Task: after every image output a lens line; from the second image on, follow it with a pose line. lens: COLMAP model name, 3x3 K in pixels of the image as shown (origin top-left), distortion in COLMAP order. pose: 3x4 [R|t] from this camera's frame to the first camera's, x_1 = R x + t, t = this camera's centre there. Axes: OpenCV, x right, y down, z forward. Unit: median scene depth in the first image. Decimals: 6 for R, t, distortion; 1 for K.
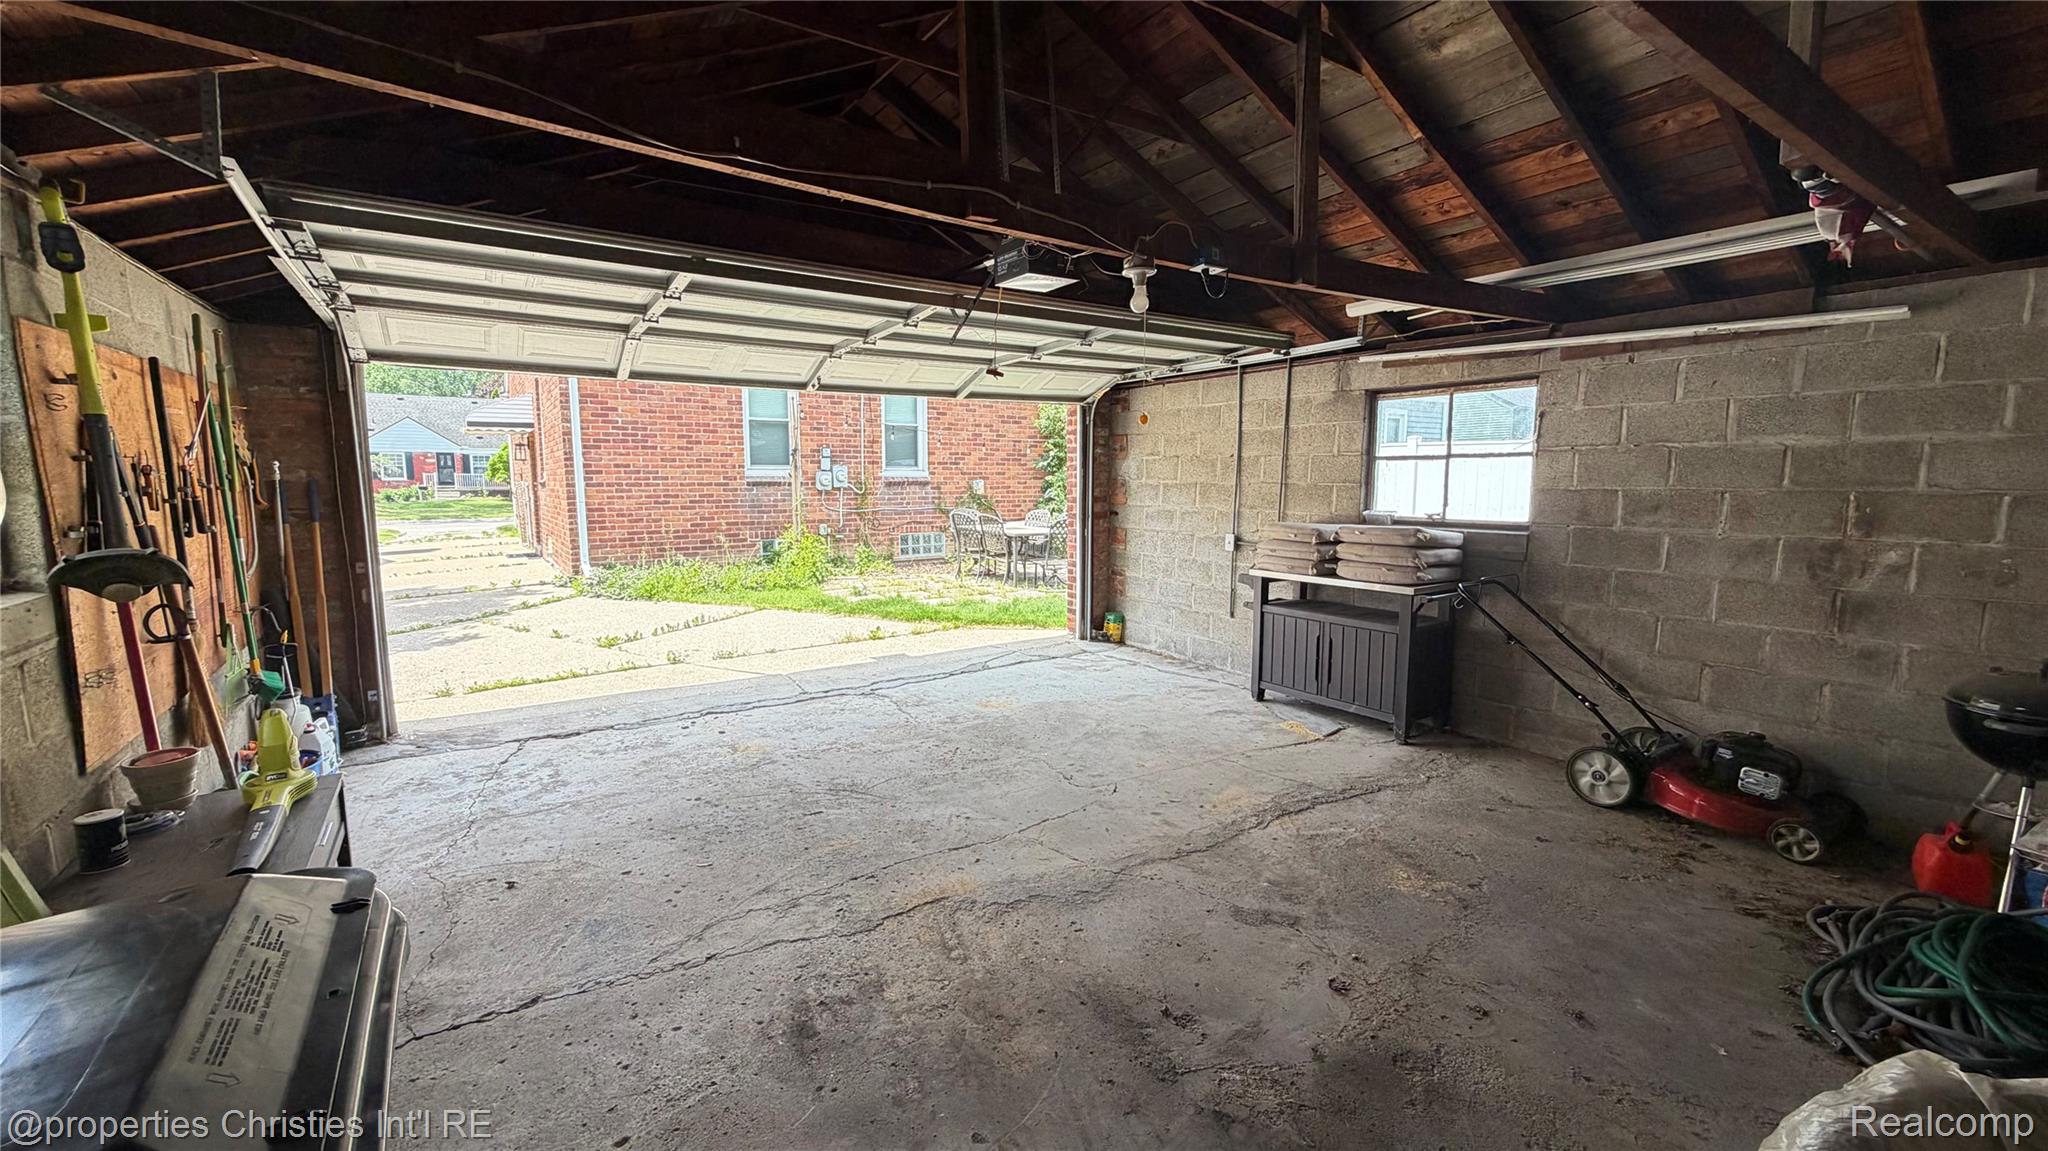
lens RADIAL K [[819.0, 0, 1024.7], [0, 819.0, 579.4], [0, 0, 1]] dist [-0.001569, -0.000248]
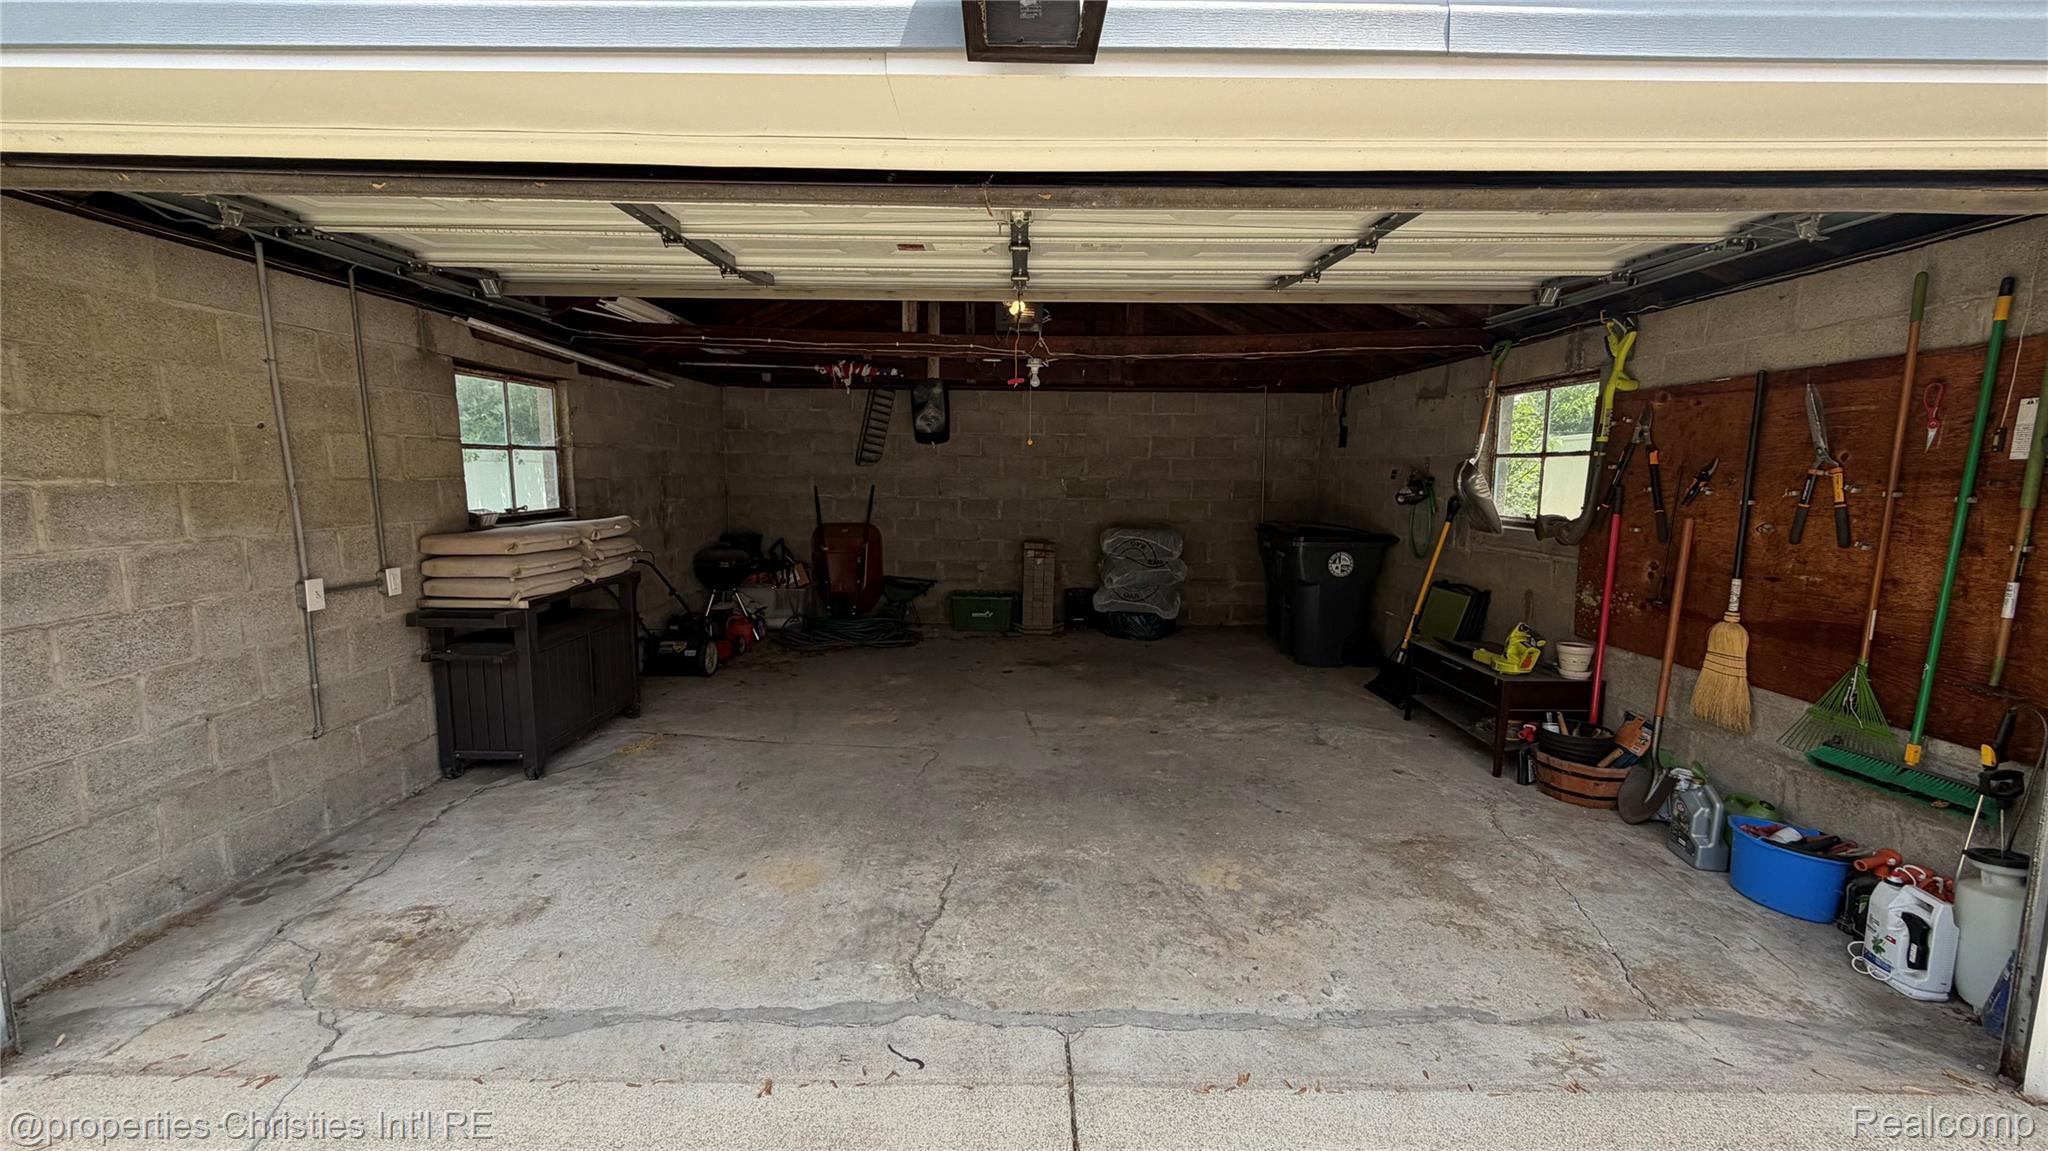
lens RADIAL K [[819.0, 0, 1023.9], [0, 819.0, 584.6], [0, 0, 1]] dist [-0.001569, -0.000248]
pose [[-0.829615, -0.085932, 0.551684, -0.479217], [0.061908, 0.967835, 0.243850, -0.176138], [-0.554894, 0.236455, -0.797610, 1.360138]]
